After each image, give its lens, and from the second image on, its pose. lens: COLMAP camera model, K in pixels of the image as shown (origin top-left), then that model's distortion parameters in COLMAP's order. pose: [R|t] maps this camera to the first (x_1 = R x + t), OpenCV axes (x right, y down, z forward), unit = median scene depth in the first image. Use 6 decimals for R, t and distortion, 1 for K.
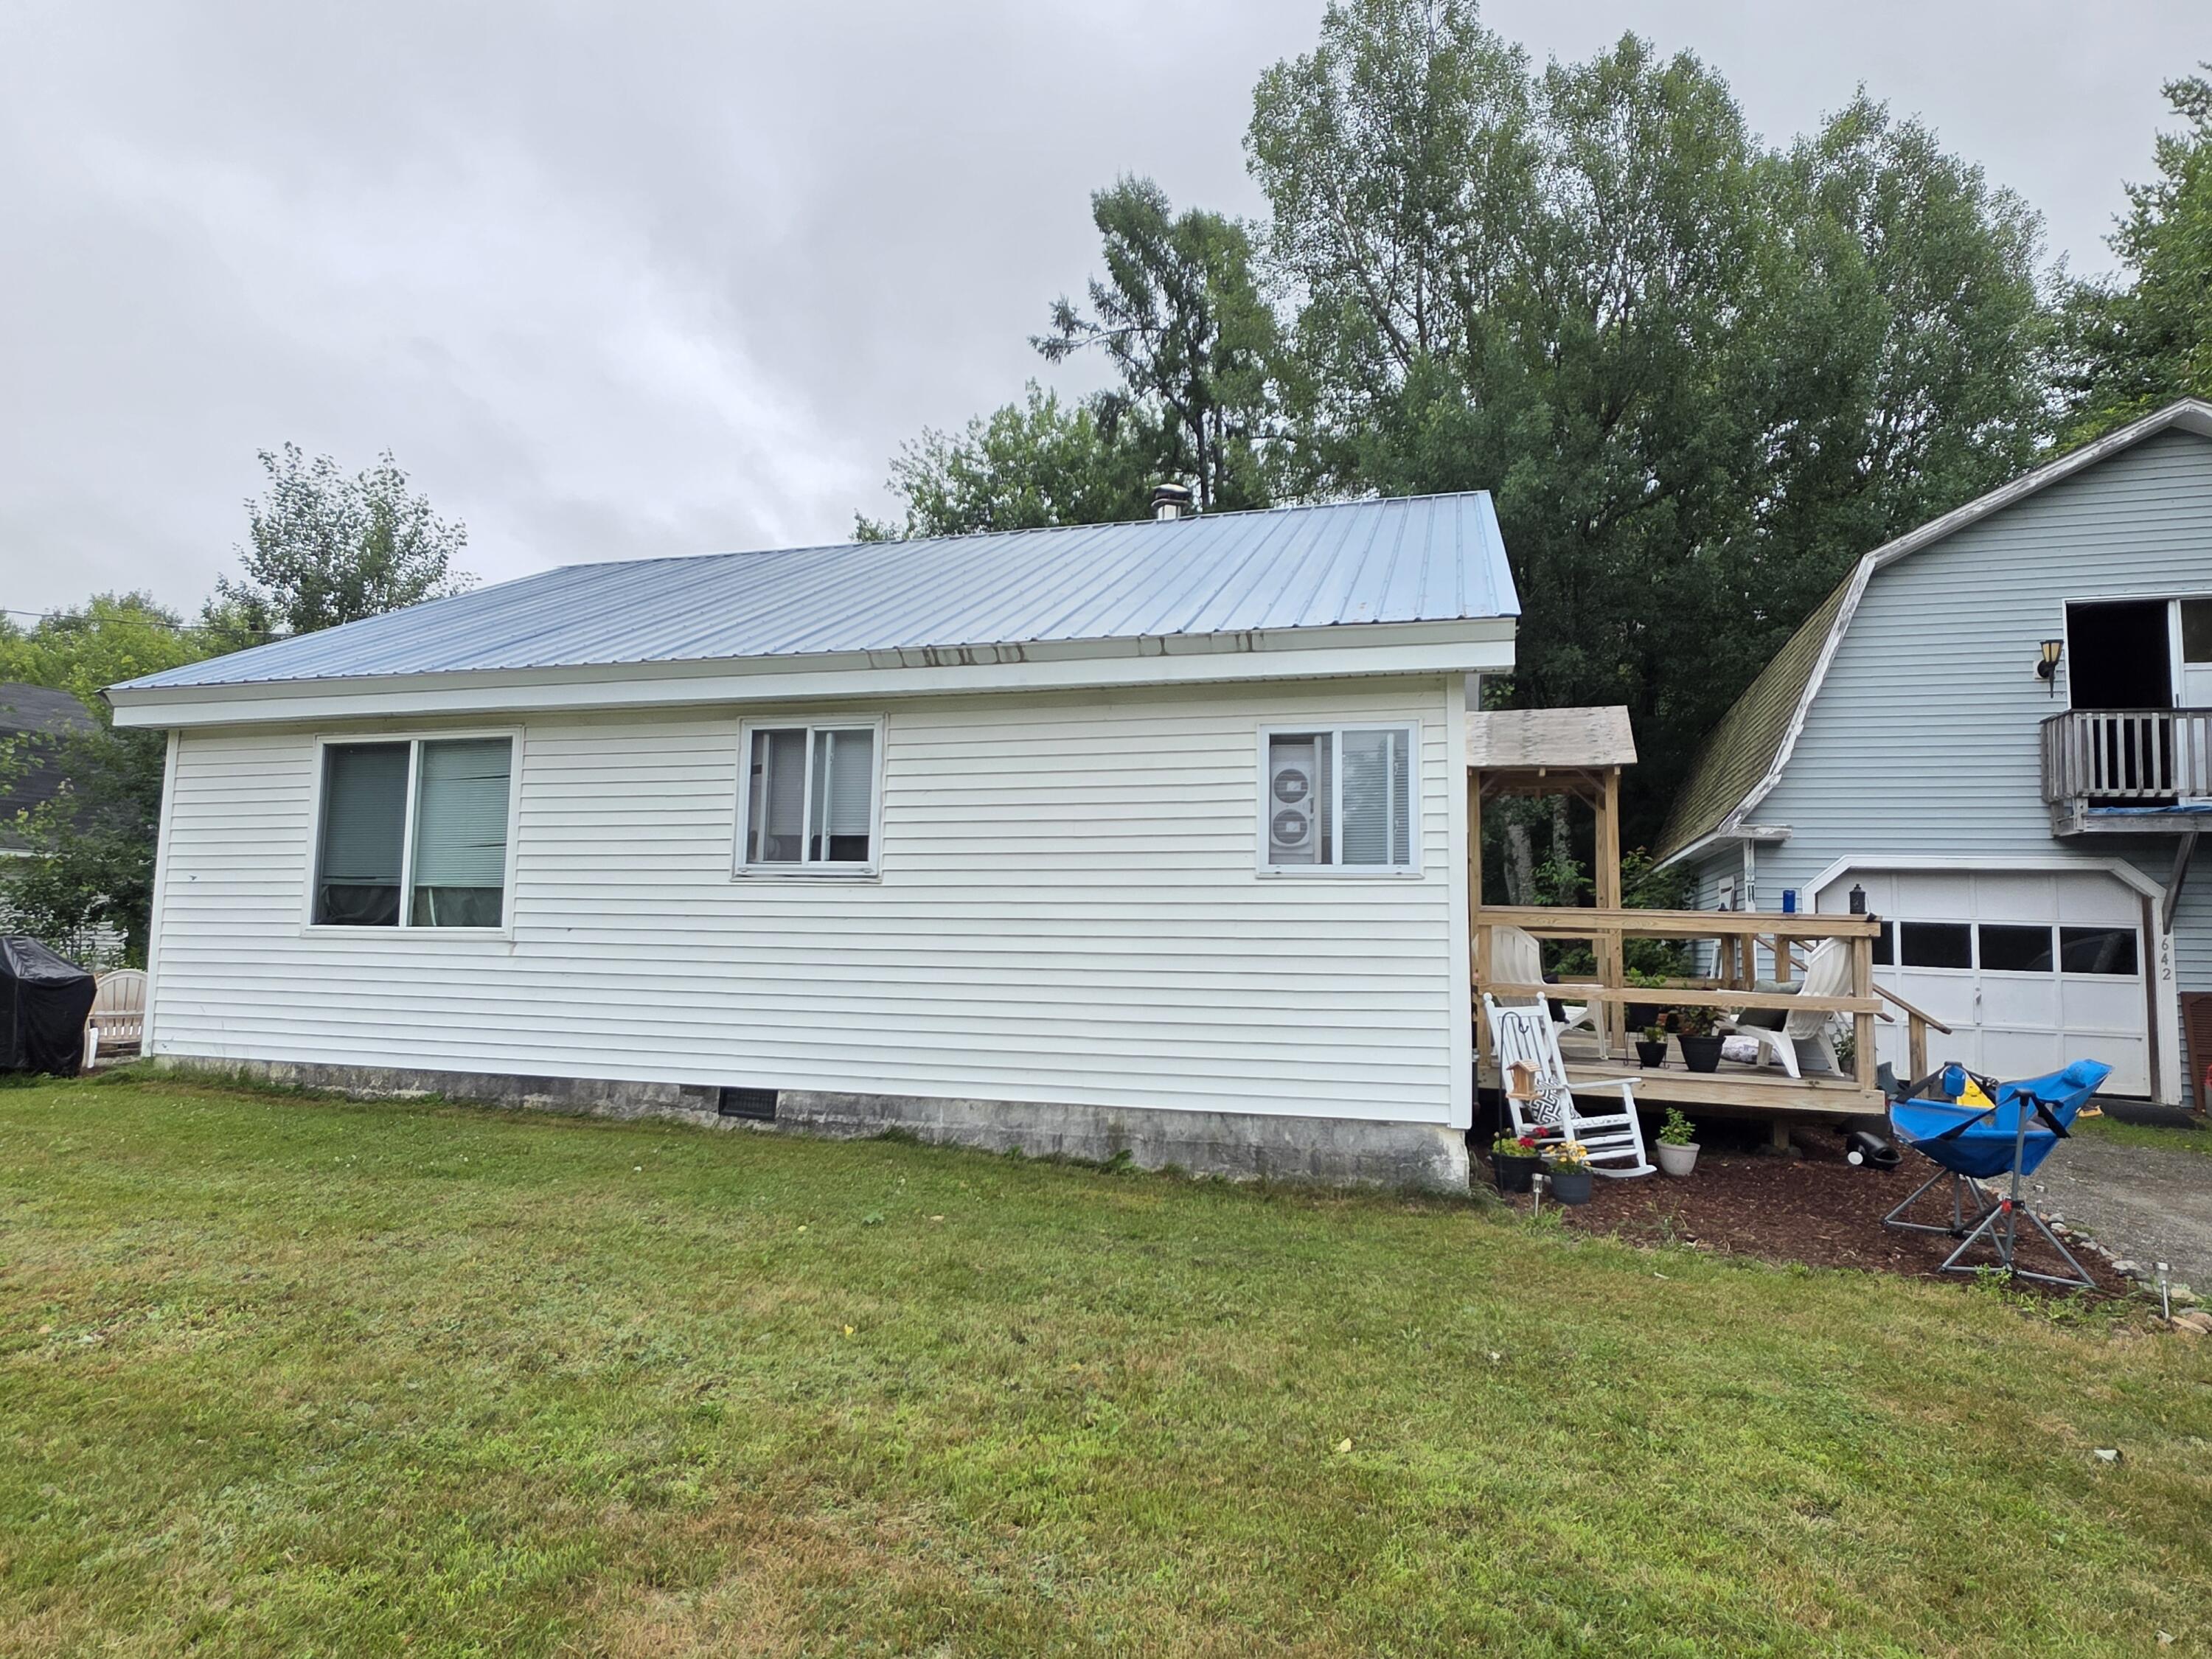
lens RADIAL K [[1242.0, 0, 1106.0], [0, 1242.0, 829.5], [0, 0, 1]] dist [0.004166, 0.000931]
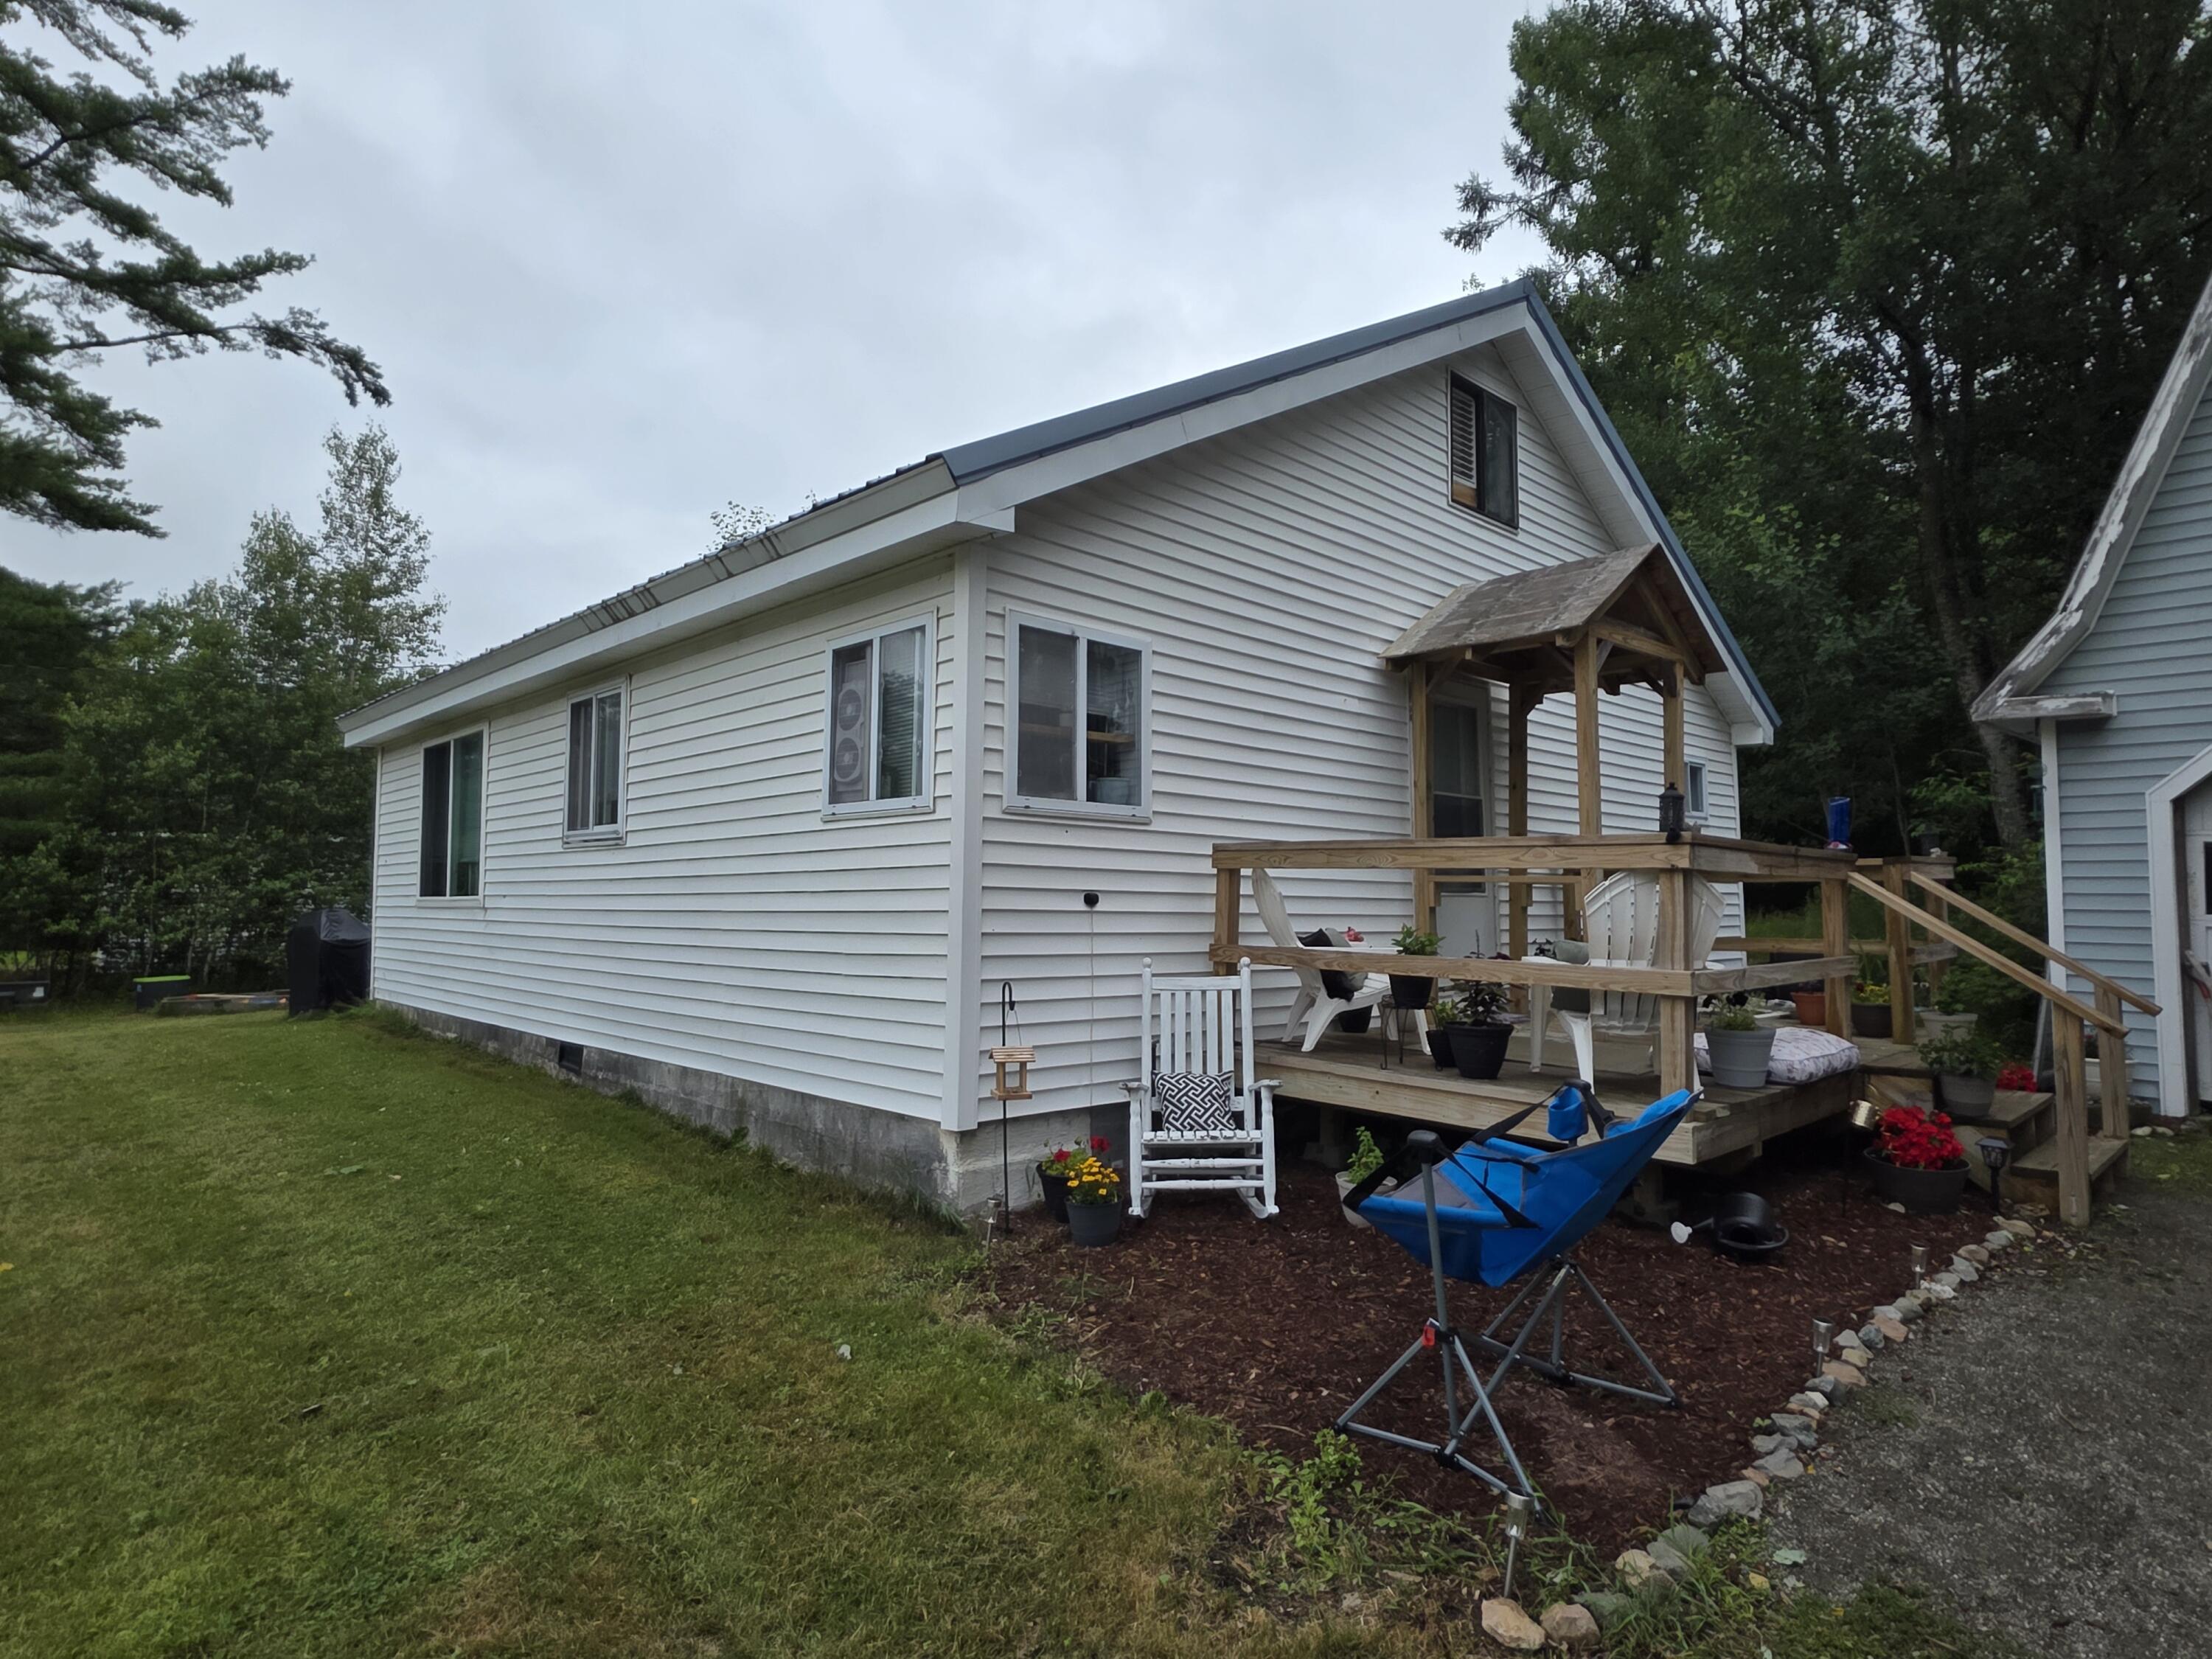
lens RADIAL K [[1242.0, 0, 1106.0], [0, 1242.0, 829.5], [0, 0, 1]] dist [0.004166, 0.000931]
pose [[0.860142, -0.045492, -0.508022, 0.654082], [0.059993, 0.998124, 0.012197, 0.041506], [0.506514, -0.040969, 0.861258, 0.329031]]
